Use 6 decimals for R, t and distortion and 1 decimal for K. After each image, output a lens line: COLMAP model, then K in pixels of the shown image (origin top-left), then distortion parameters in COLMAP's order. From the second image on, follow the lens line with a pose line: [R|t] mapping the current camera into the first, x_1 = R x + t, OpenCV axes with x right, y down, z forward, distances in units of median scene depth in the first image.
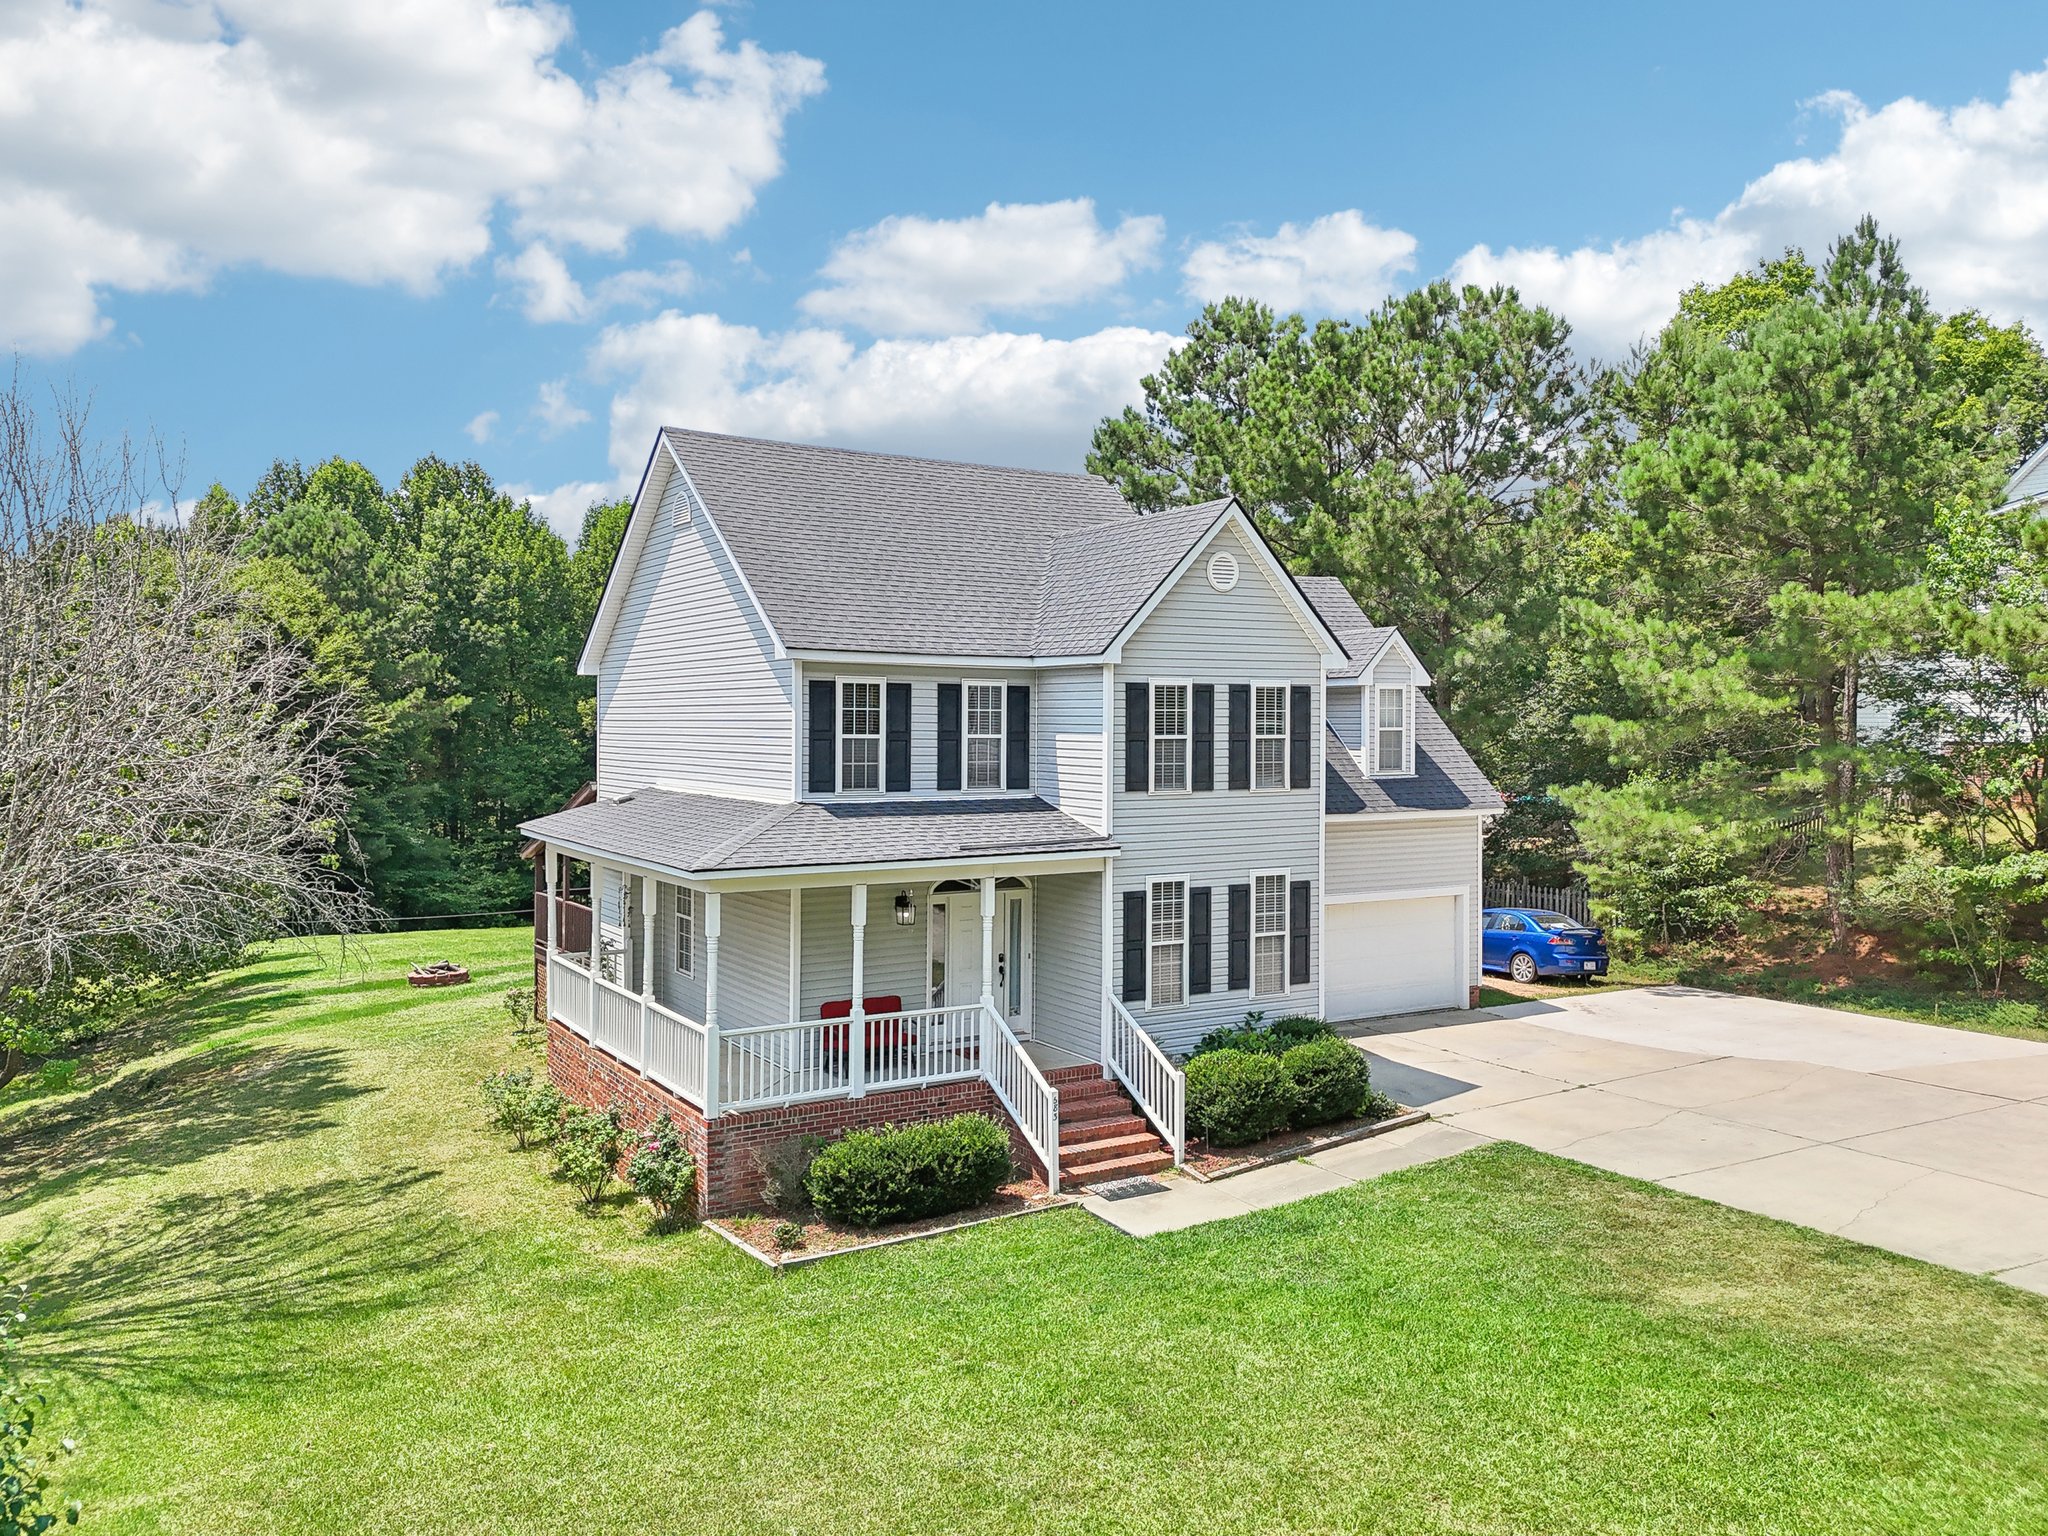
lens RADIAL K [[1562.0, 0, 1033.4], [0, 1562.0, 687.6], [0, 0, 1]] dist [0.000237, -0.002881]
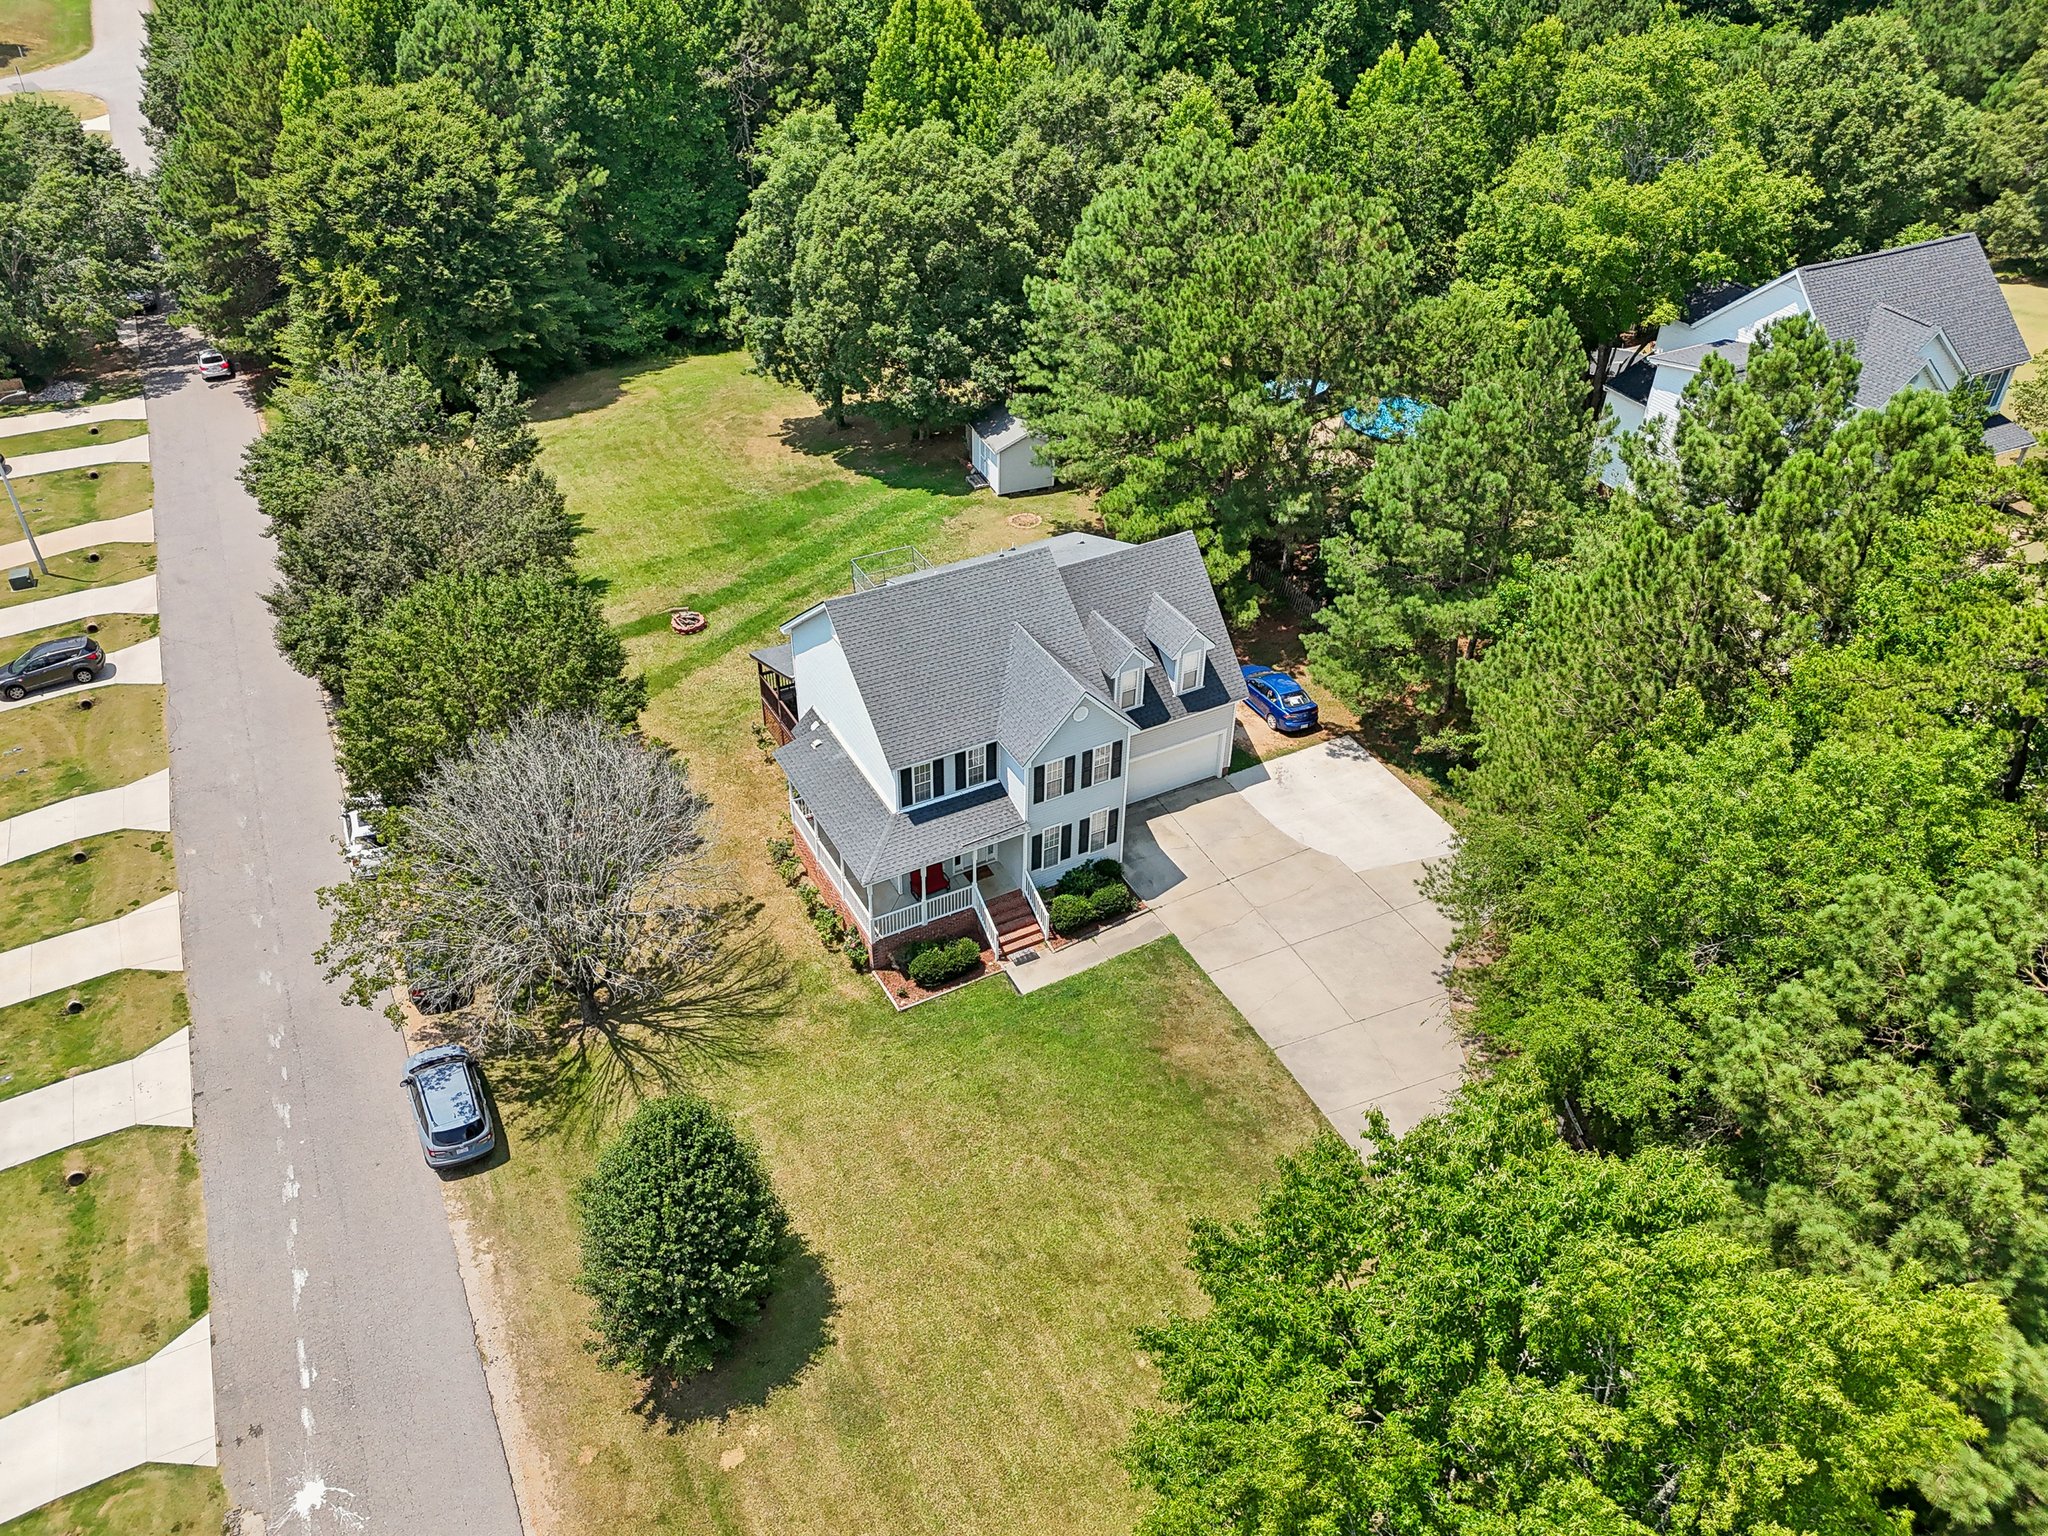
lens RADIAL K [[1437.1, 0, 989.9], [0, 1437.1, 773.4], [0, 0, 1]] dist [0.078017, -0.073155]
pose [[0.997002, 0.044401, -0.063368, 0.125615], [0.002687, 0.798599, 0.601858, -1.253441], [0.077329, -0.600224, 0.796085, -0.704925]]
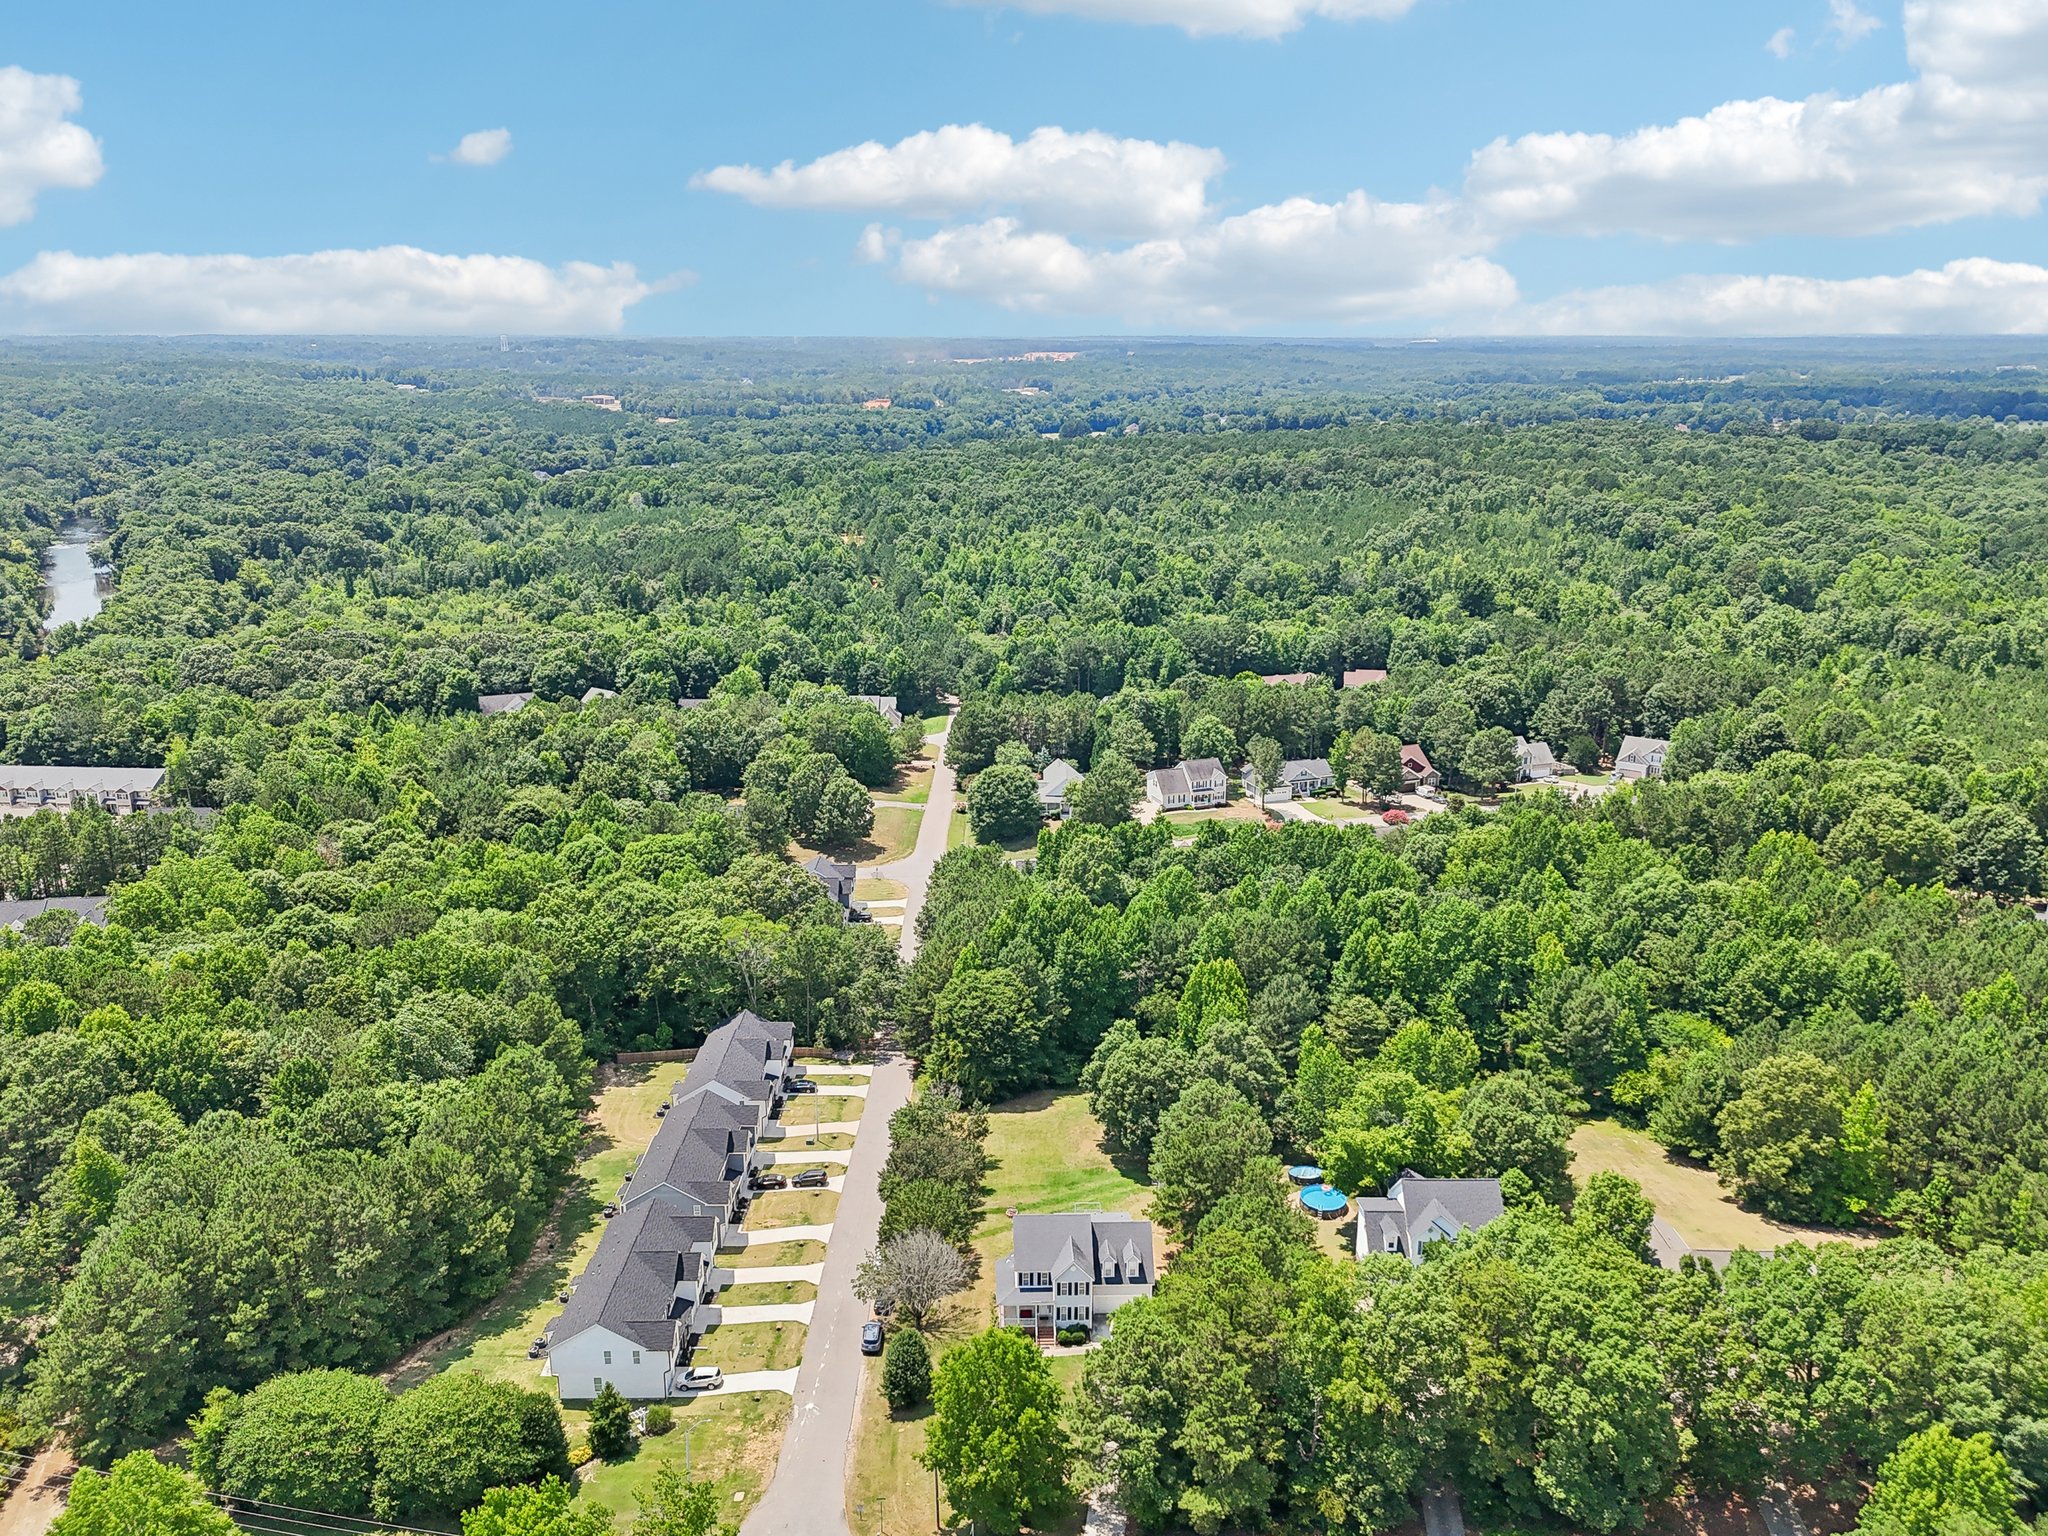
lens RADIAL K [[1437.1, 0, 989.9], [0, 1437.1, 773.4], [0, 0, 1]] dist [0.078017, -0.073155]
pose [[0.848810, 0.107200, -0.517717, 3.023635], [0.016423, 0.973409, 0.228484, -3.846313], [0.528444, -0.202442, 0.824478, -4.274166]]
